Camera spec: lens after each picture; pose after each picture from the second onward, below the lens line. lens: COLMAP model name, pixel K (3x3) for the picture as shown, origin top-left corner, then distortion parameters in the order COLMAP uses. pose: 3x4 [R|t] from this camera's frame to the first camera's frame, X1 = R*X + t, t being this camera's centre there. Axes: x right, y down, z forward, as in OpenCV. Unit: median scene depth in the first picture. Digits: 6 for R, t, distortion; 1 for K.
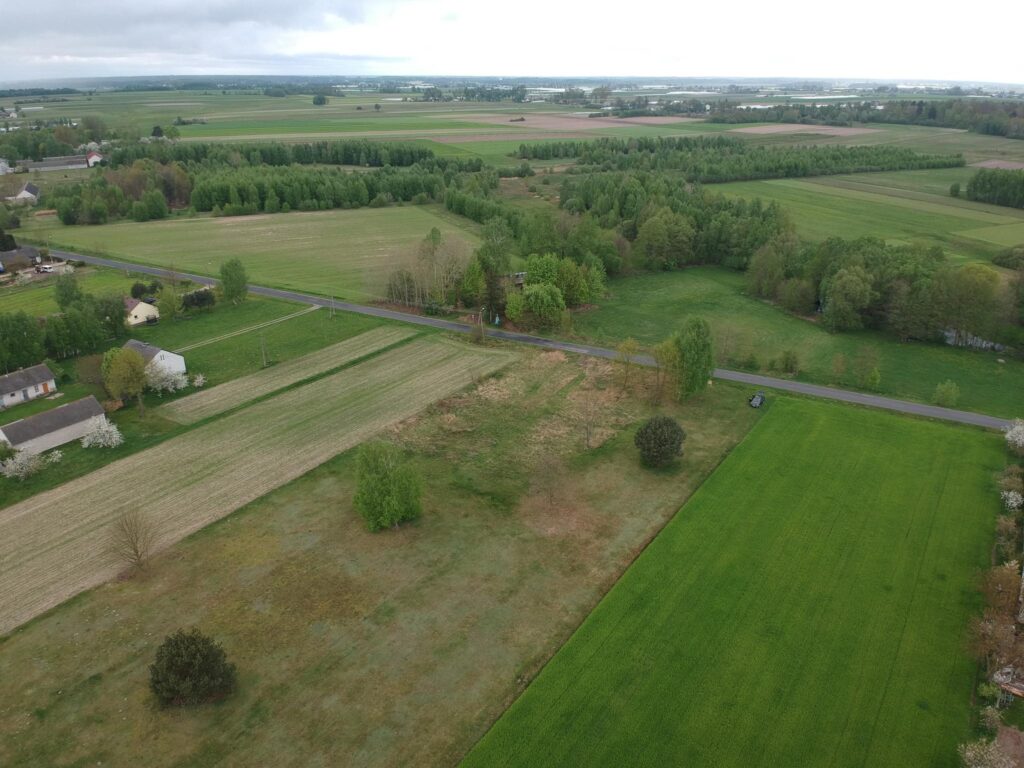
lens RADIAL K [[748.3, 0, 521.2], [0, 748.3, 383.1], [0, 0, 1]] dist [0.087786, -0.156346]
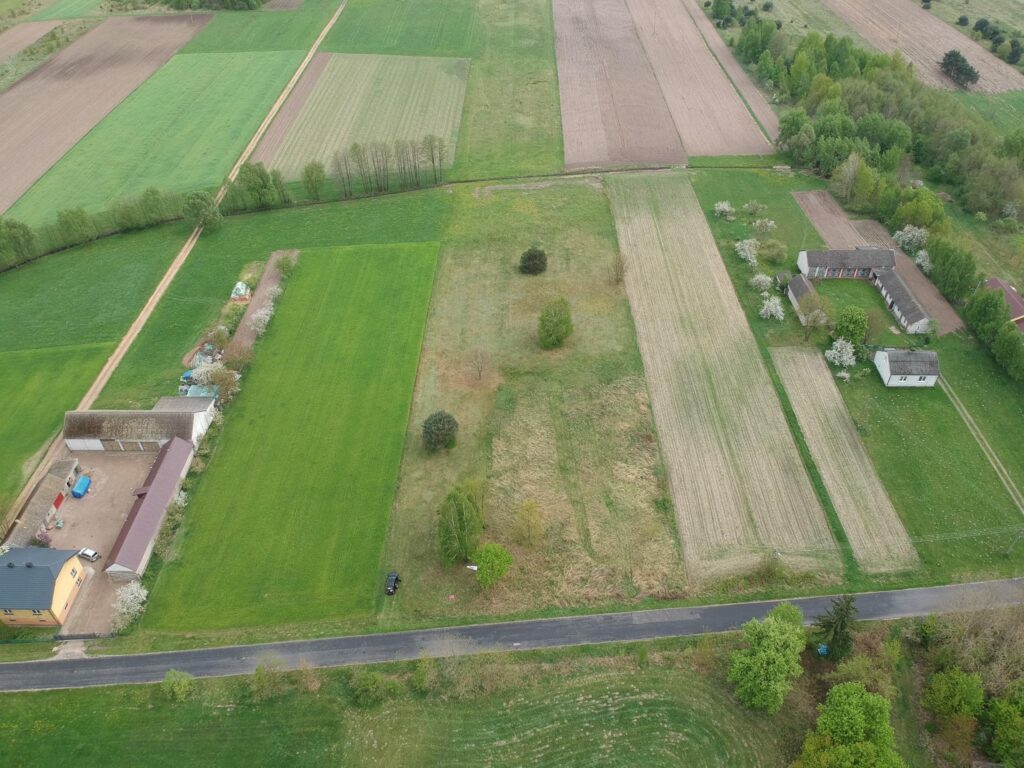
lens RADIAL K [[748.3, 0, 521.2], [0, 748.3, 383.1], [0, 0, 1]] dist [0.087786, -0.156346]
pose [[-0.836934, 0.353672, -0.417681, 0.372272], [-0.201575, 0.510323, 0.836025, -0.688934], [0.508831, 0.783892, -0.355815, 0.946854]]
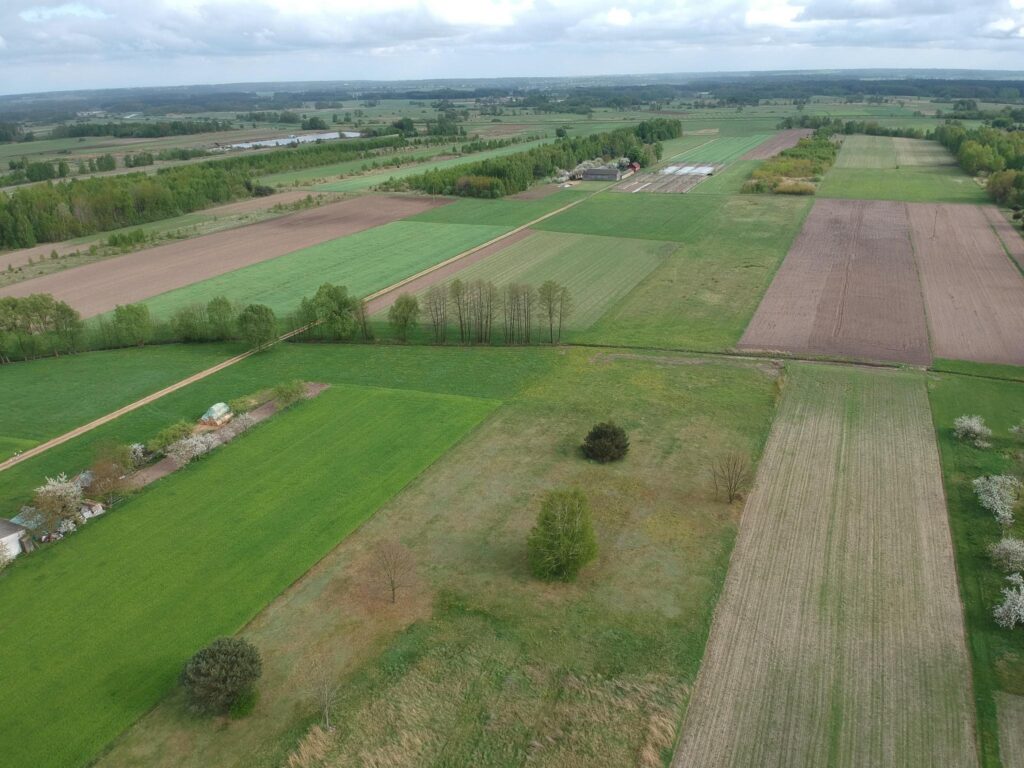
lens RADIAL K [[748.3, 0, 521.2], [0, 748.3, 383.1], [0, 0, 1]] dist [0.087786, -0.156346]
pose [[-0.985749, 0.080220, -0.147866, 0.002237], [-0.045216, 0.720287, 0.692201, -0.376836], [0.162034, 0.689023, -0.706394, 0.863823]]
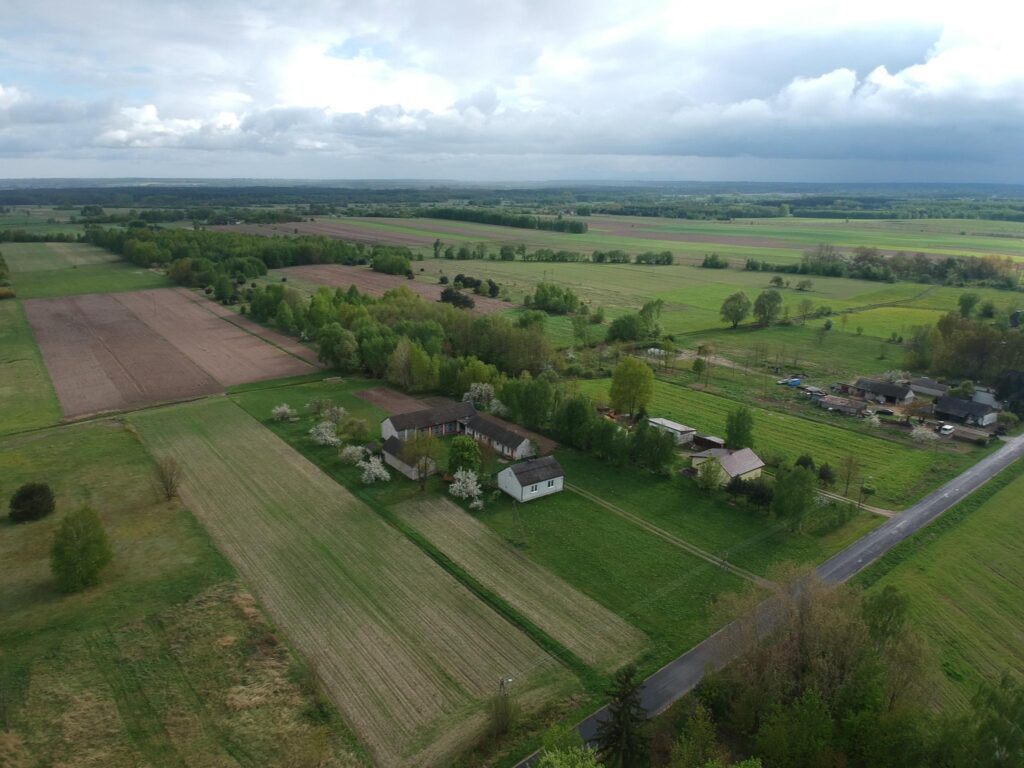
lens RADIAL K [[736.7, 0, 550.8], [0, 736.7, 383.1], [0, 0, 1]] dist [0.057604, -0.122138]
pose [[-0.326631, 0.242903, -0.913406, 0.312227], [-0.366283, 0.858359, 0.359246, -0.422414], [0.871292, 0.451906, -0.191395, 0.971049]]
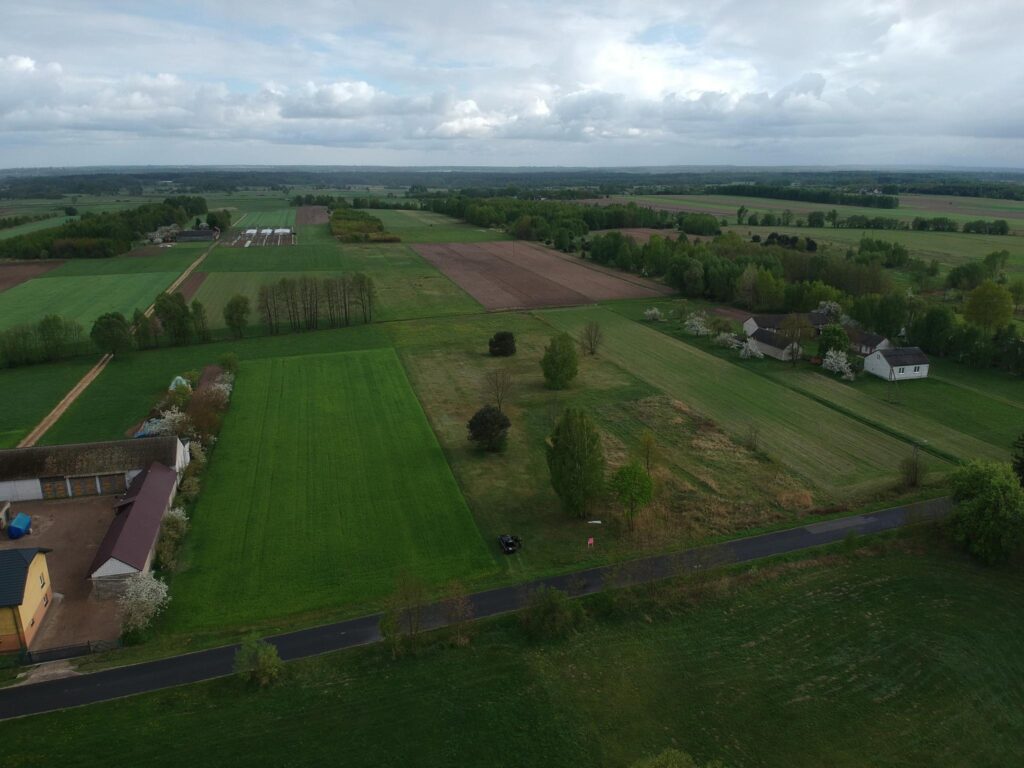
lens RADIAL K [[748.3, 0, 521.2], [0, 748.3, 383.1], [0, 0, 1]] dist [0.087786, -0.156346]
pose [[-0.658689, 0.205796, -0.723724, 0.602751], [-0.283777, 0.822886, 0.492270, -0.342176], [0.696850, 0.529629, -0.483625, 0.986929]]
